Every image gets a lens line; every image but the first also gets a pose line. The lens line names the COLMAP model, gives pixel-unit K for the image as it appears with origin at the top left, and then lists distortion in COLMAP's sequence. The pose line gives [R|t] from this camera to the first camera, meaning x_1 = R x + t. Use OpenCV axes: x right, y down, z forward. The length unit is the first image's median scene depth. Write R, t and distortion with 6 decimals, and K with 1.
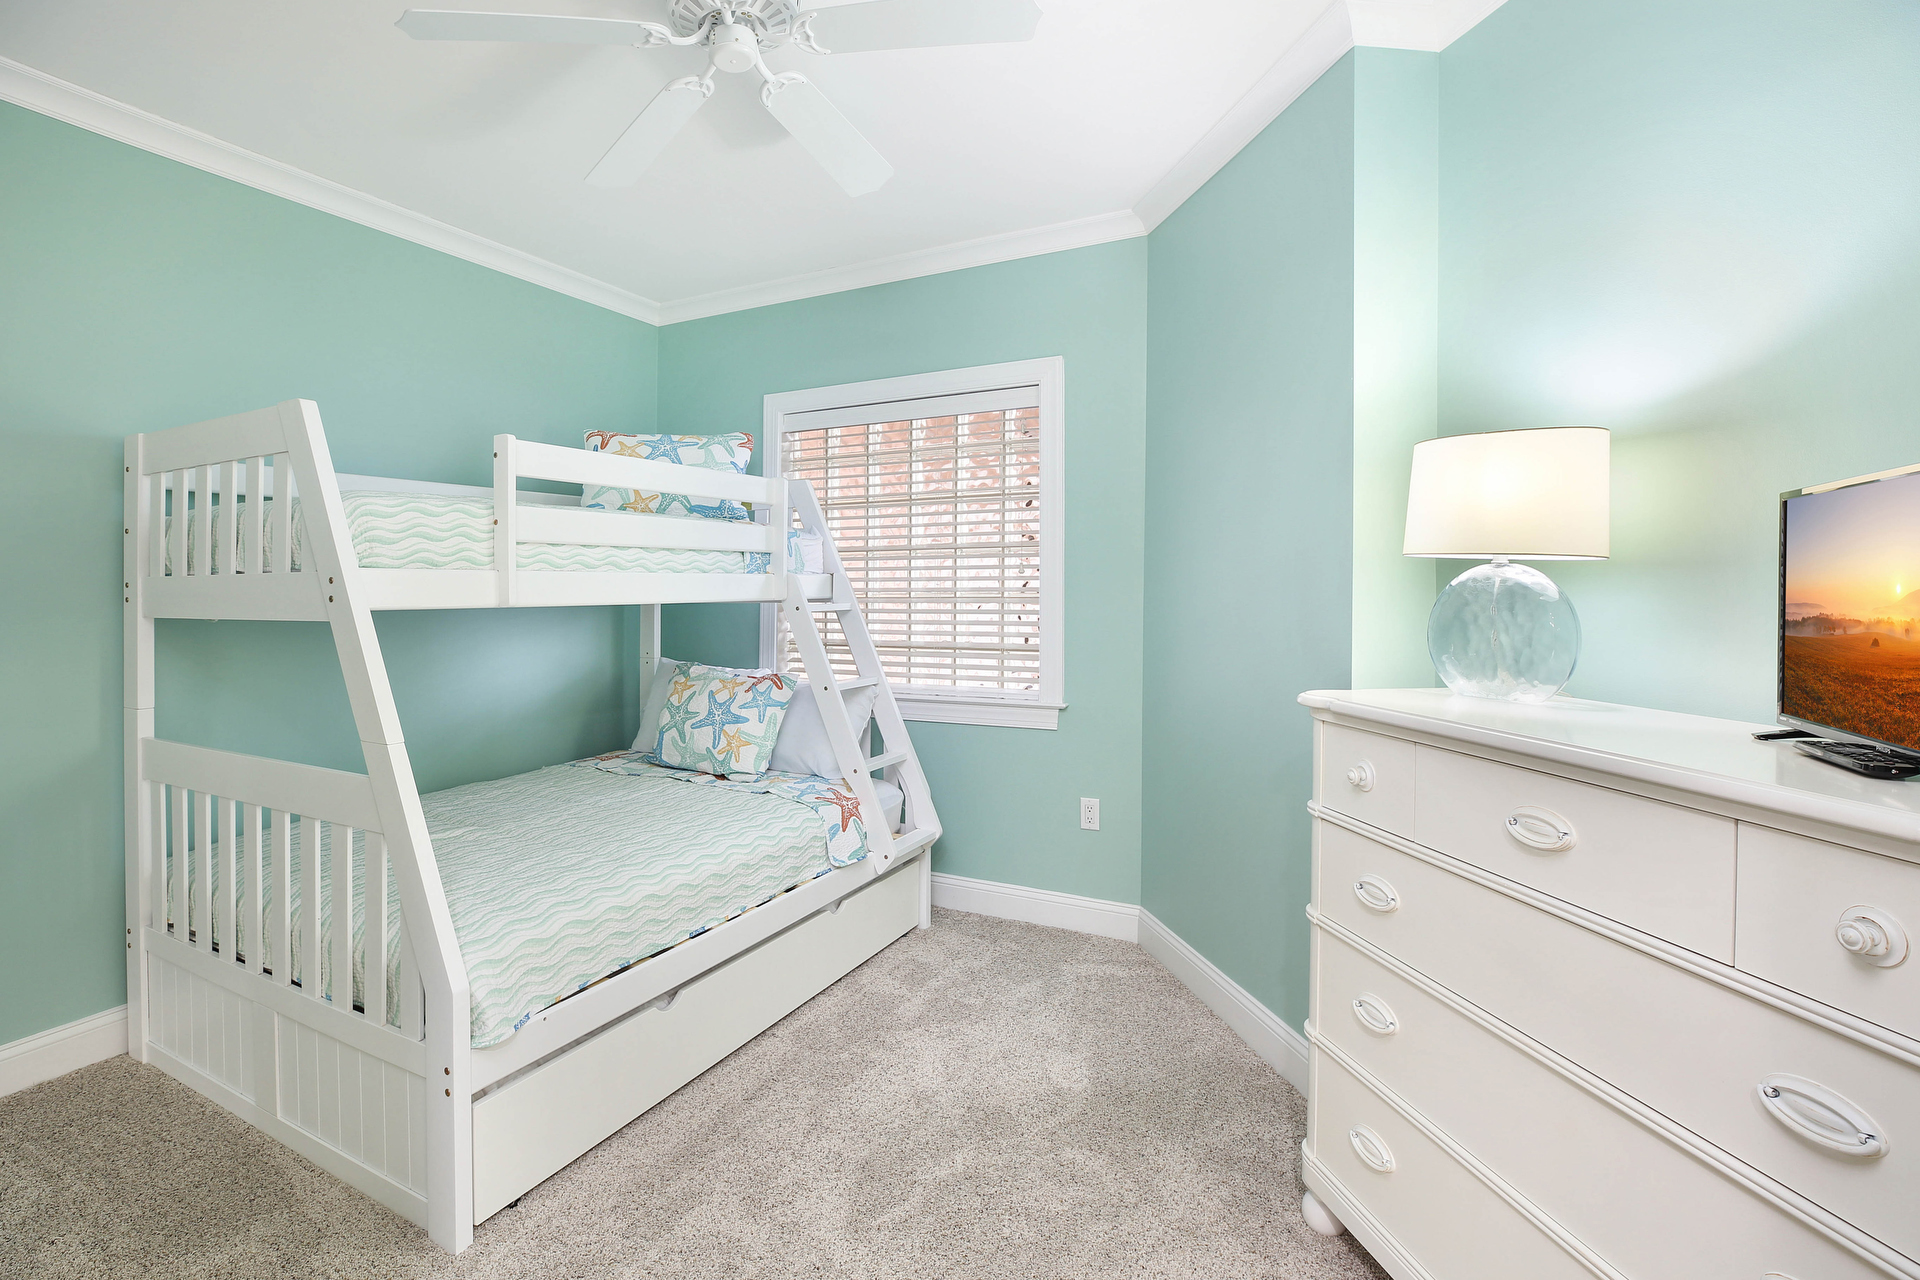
lens RADIAL K [[938.6, 0, 953.2], [0, 938.6, 598.3], [0, 0, 1]] dist [0.000761, -0.000022]
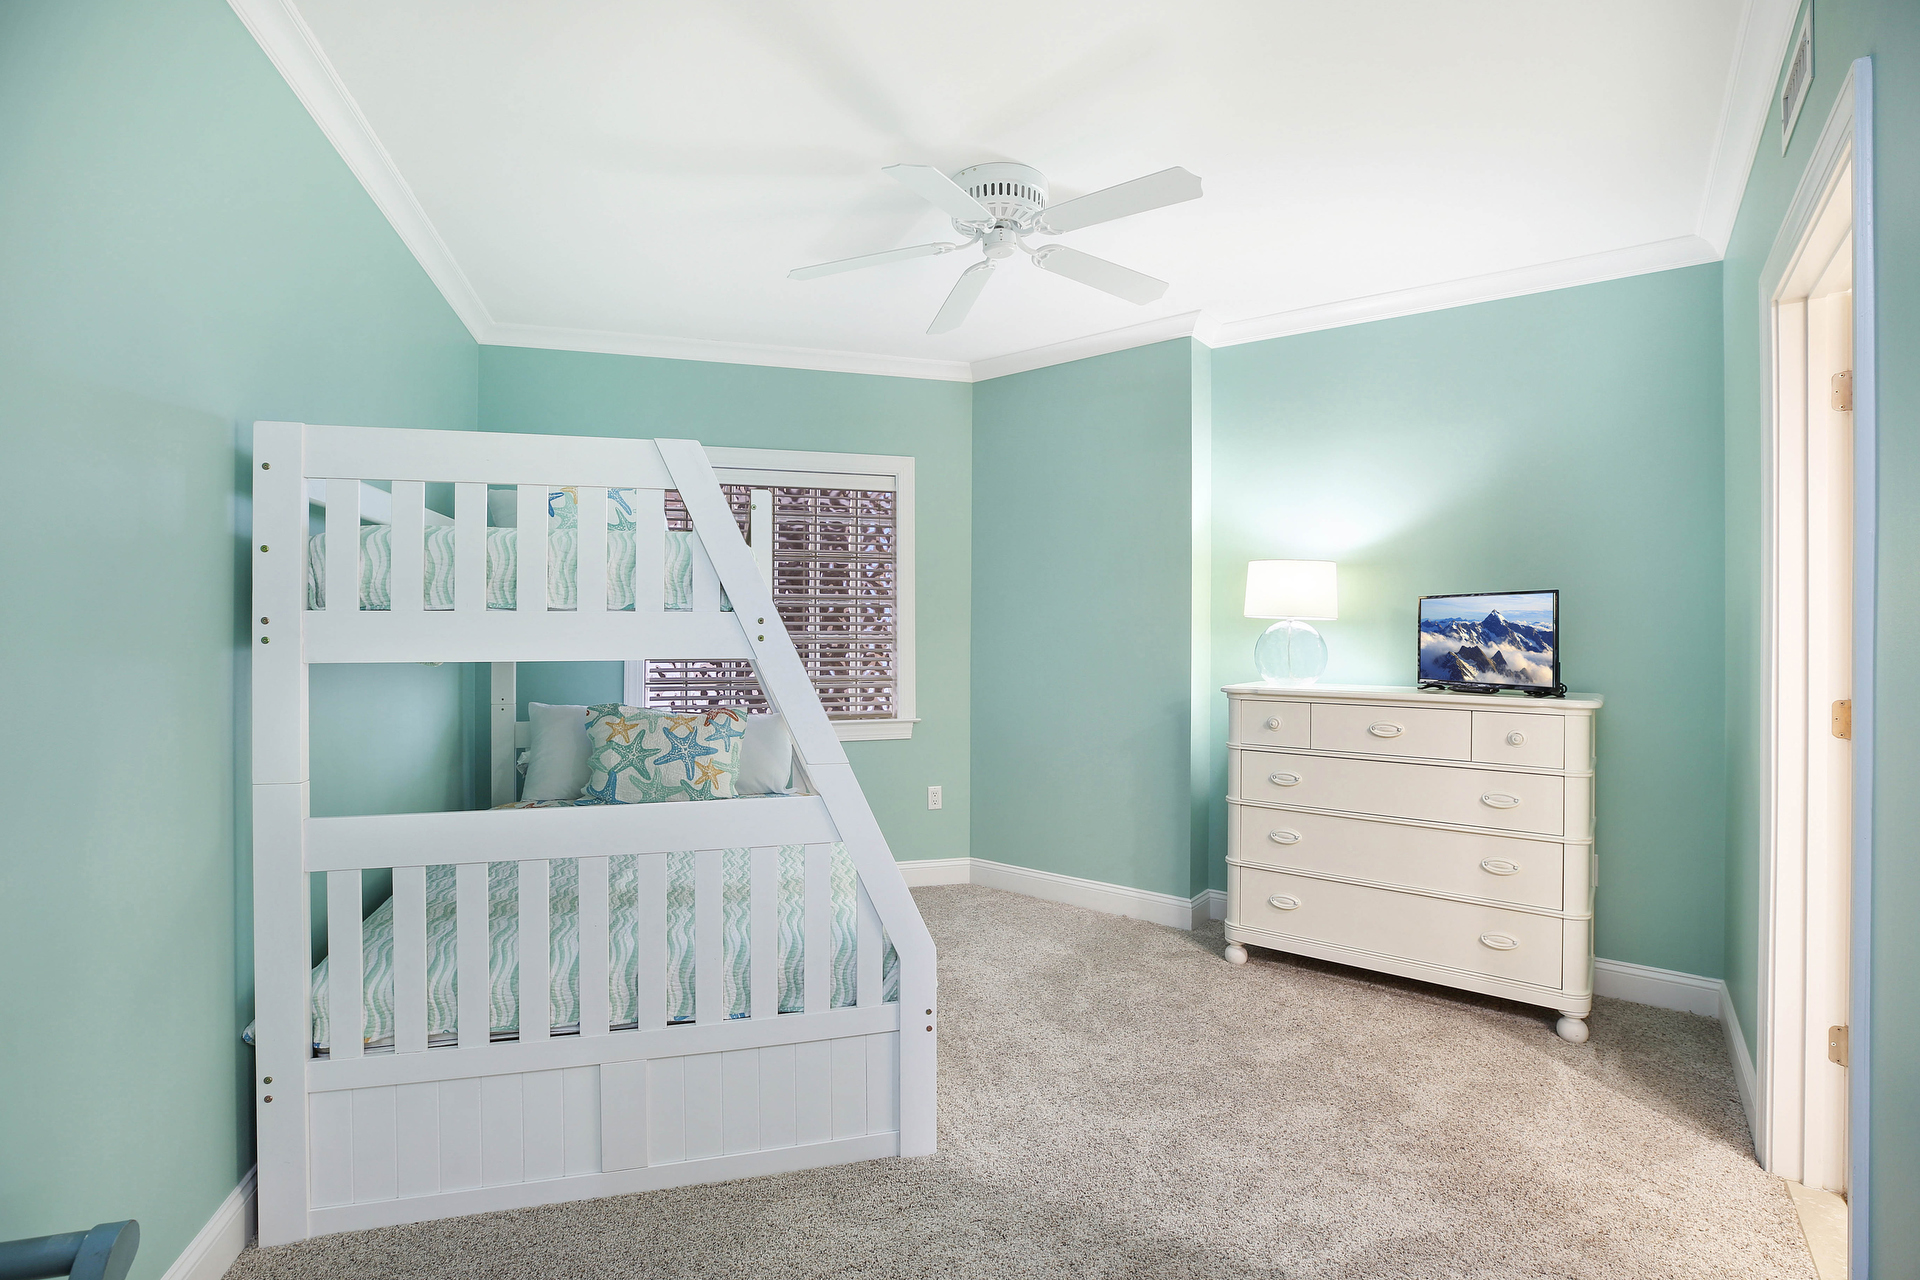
lens RADIAL K [[892.9, 0, 977.5], [0, 892.9, 638.7], [0, 0, 1]] dist [-0.001680, -0.000010]
pose [[0.695260, -0.000917, 0.718758, -0.754103], [0.003029, 0.999994, -0.001655, 0.001966], [-0.718752, 0.003328, 0.695259, 0.057674]]
